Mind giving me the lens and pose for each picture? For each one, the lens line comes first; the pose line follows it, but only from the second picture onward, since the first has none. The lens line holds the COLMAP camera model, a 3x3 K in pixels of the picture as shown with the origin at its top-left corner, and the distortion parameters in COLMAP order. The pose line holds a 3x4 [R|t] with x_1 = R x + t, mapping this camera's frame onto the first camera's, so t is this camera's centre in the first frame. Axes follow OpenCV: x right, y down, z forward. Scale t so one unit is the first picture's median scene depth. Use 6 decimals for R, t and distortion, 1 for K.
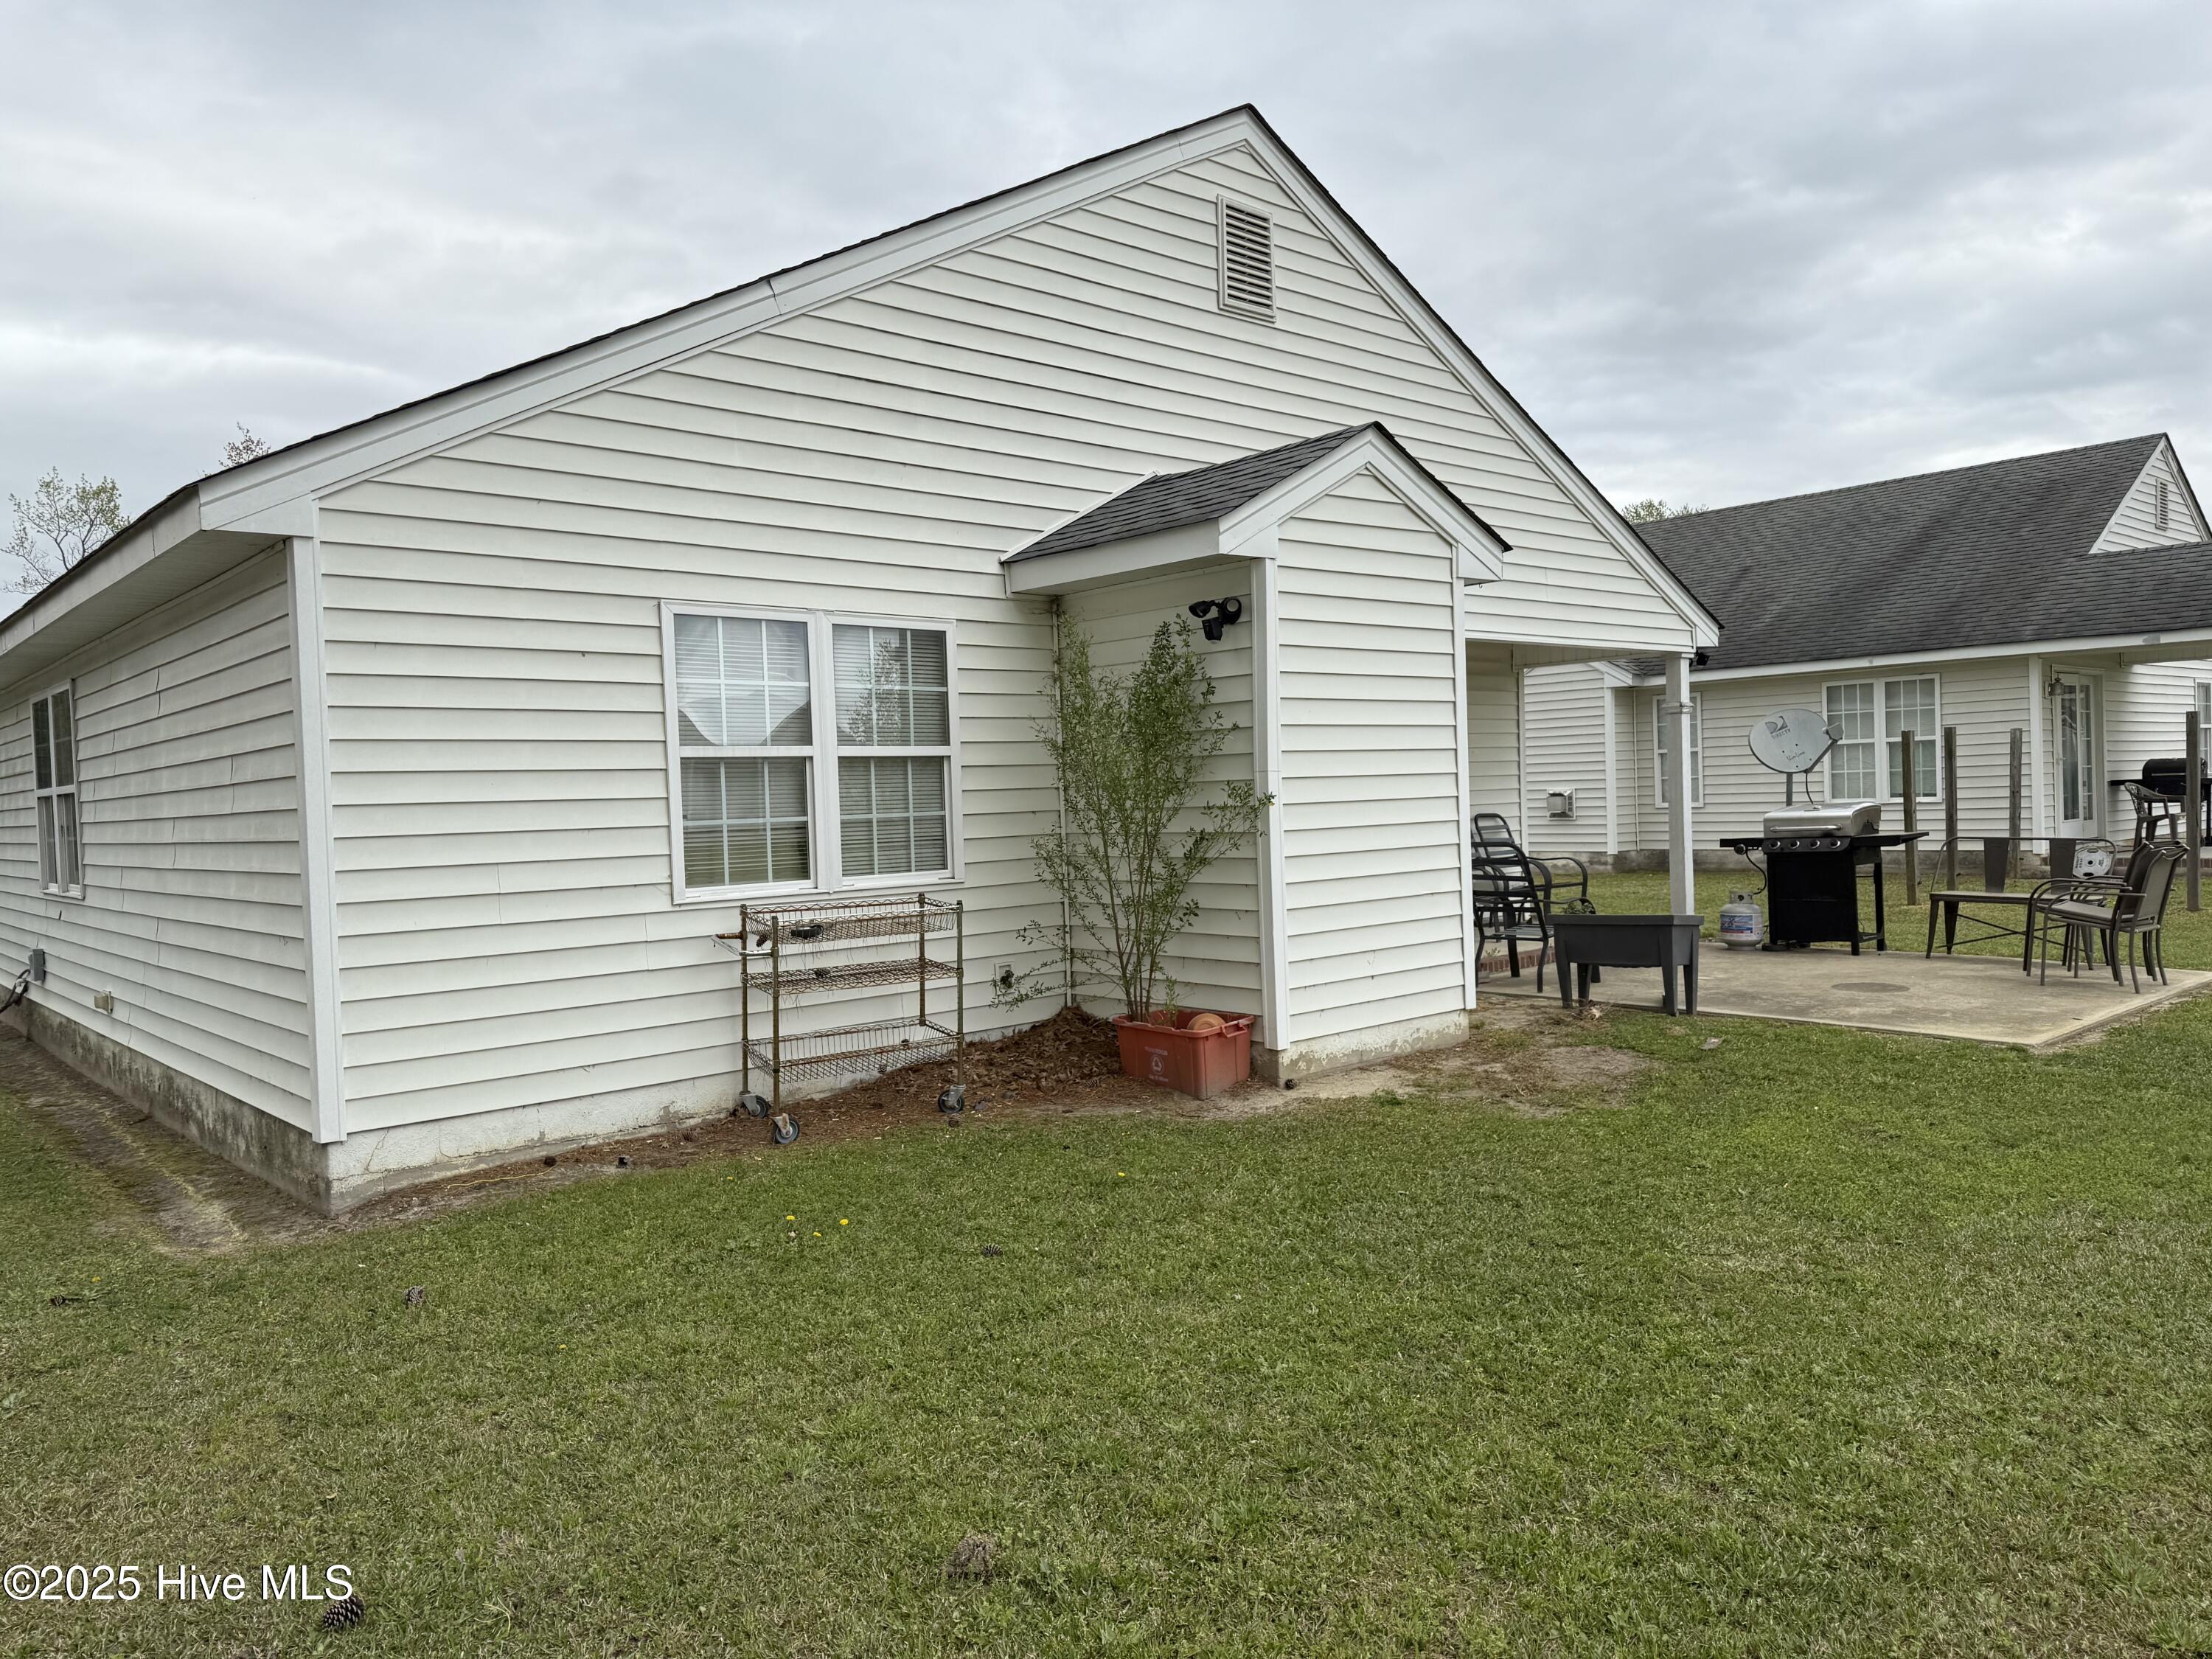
lens RADIAL K [[1594.4, 0, 1107.1], [0, 1594.4, 817.3], [0, 0, 1]] dist [0.058072, -0.016038]
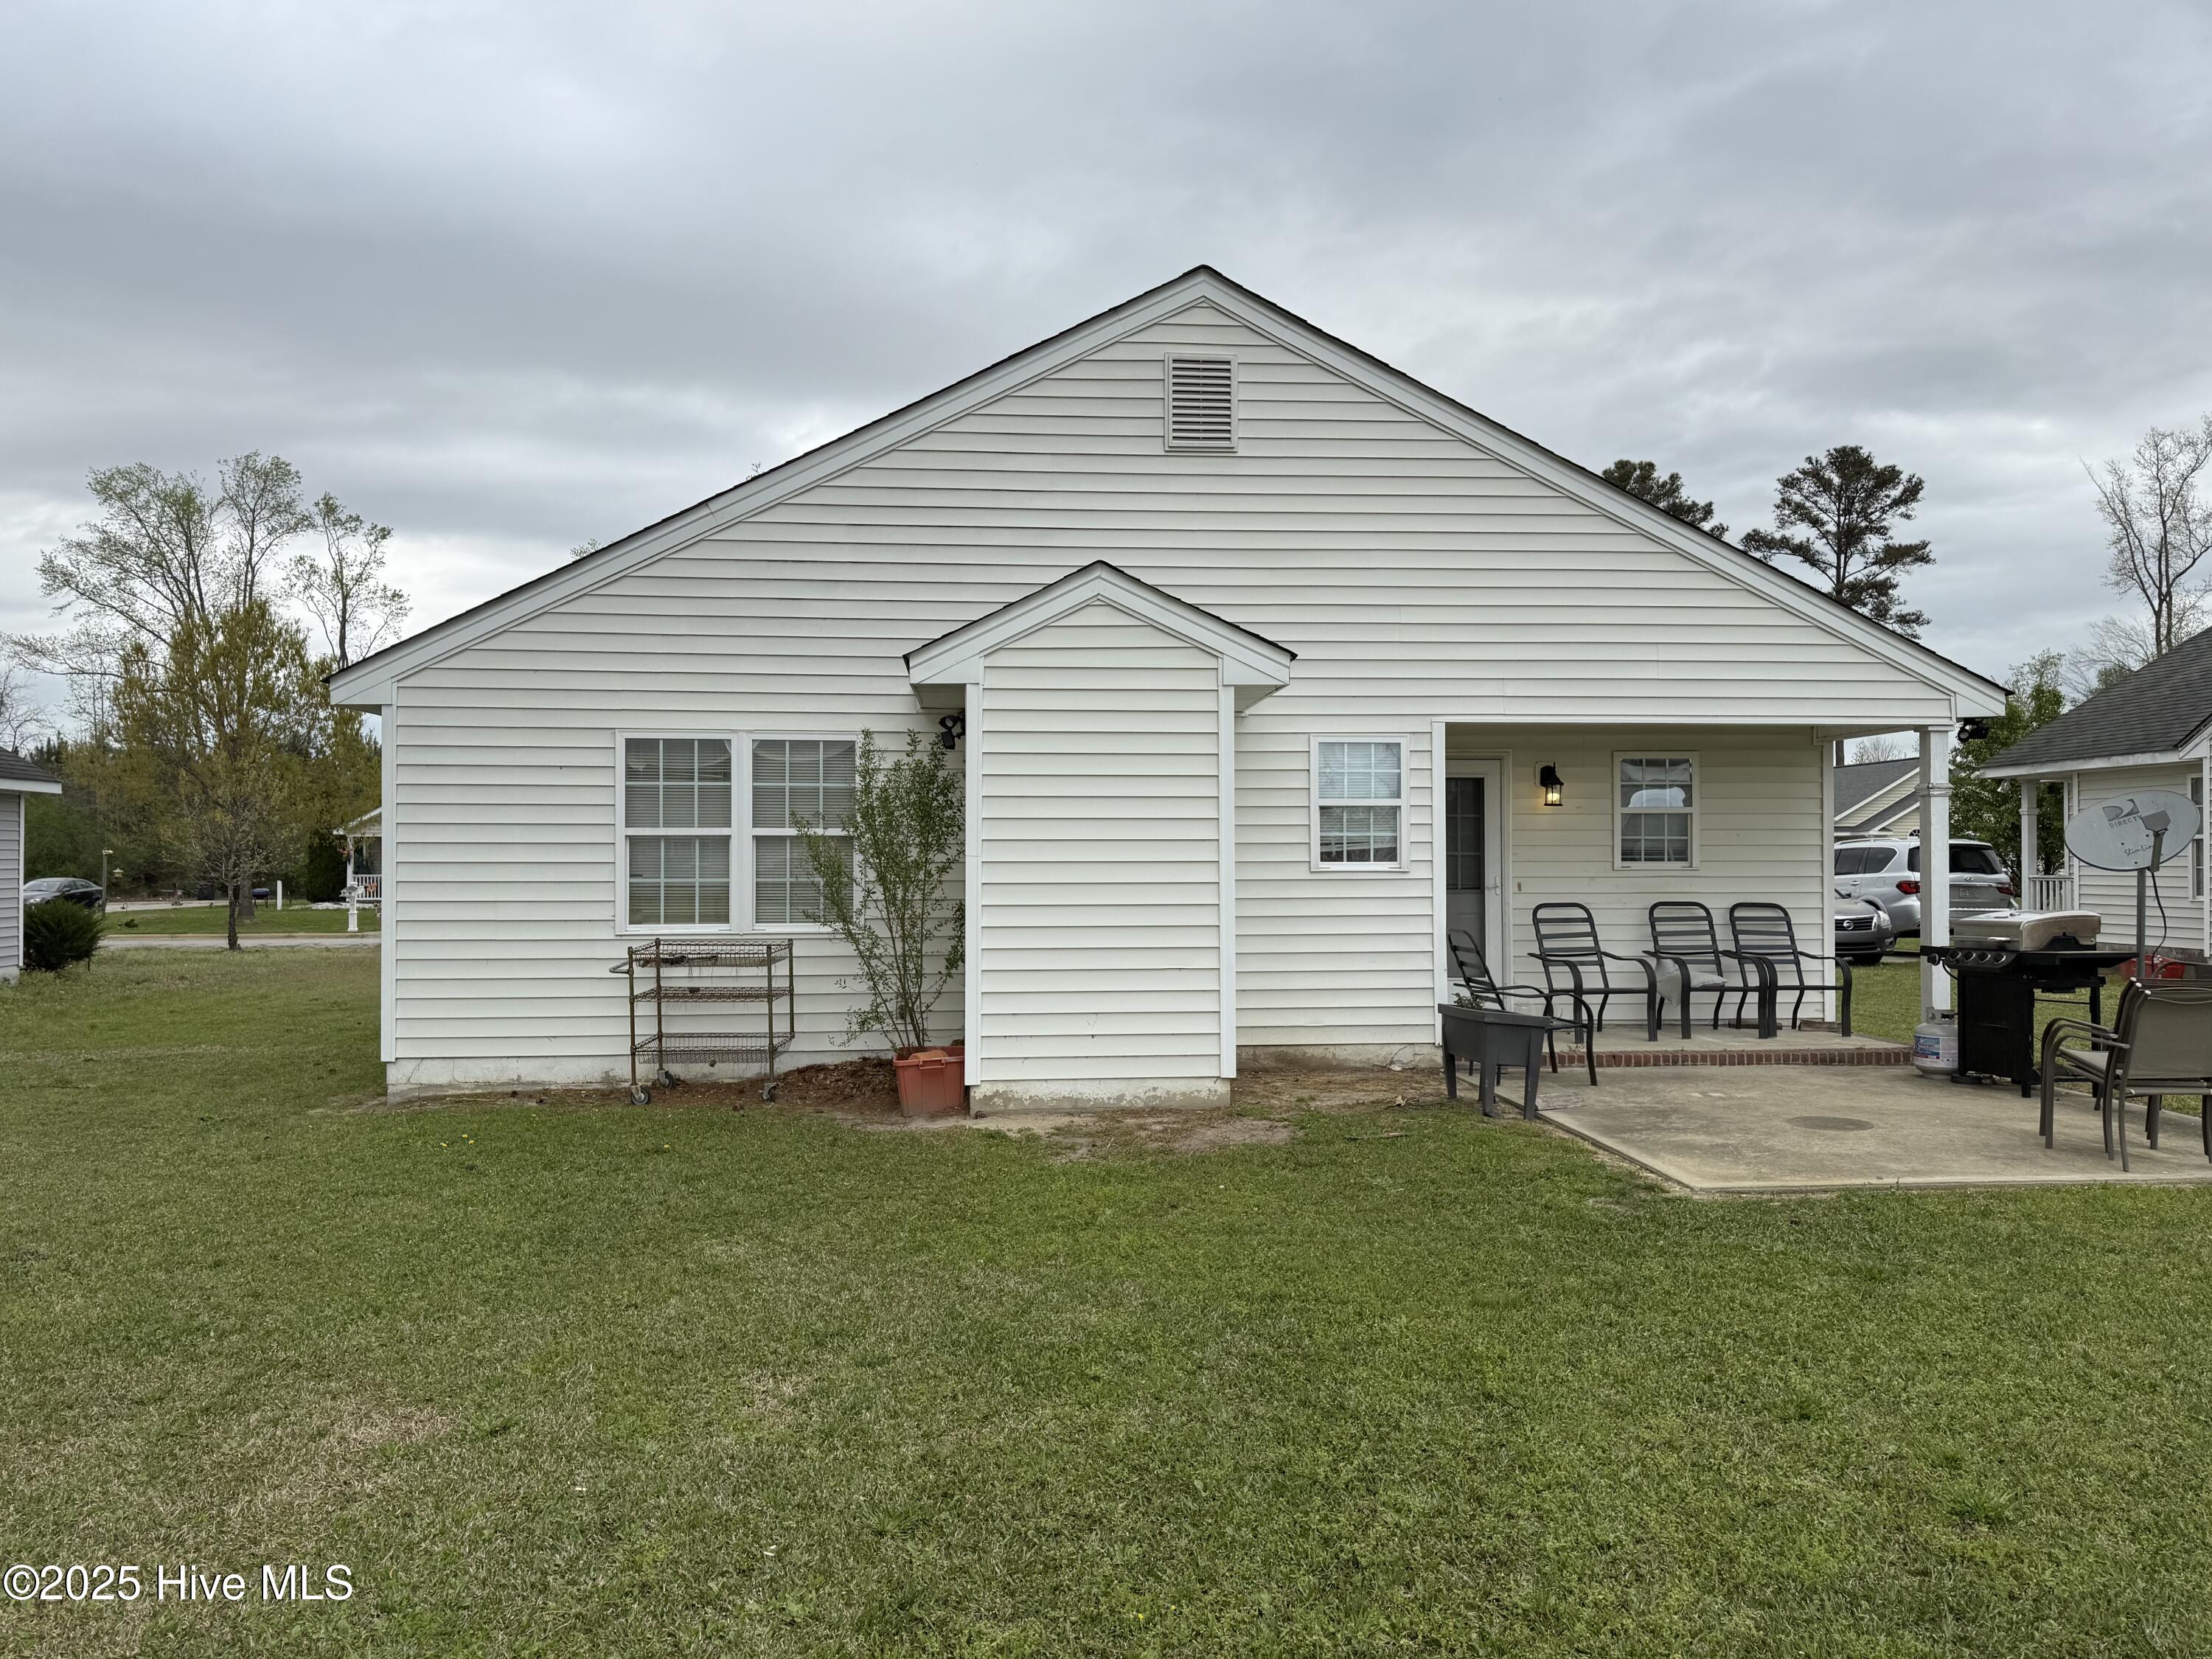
lens RADIAL K [[1594.4, 0, 1115.9], [0, 1594.4, 839.5], [0, 0, 1]] dist [0.058072, -0.016038]
pose [[0.794674, 0.023682, -0.606574, 0.922233], [-0.034405, 0.999390, -0.006055, -0.038059], [0.606060, 0.025681, 0.795004, 0.093093]]
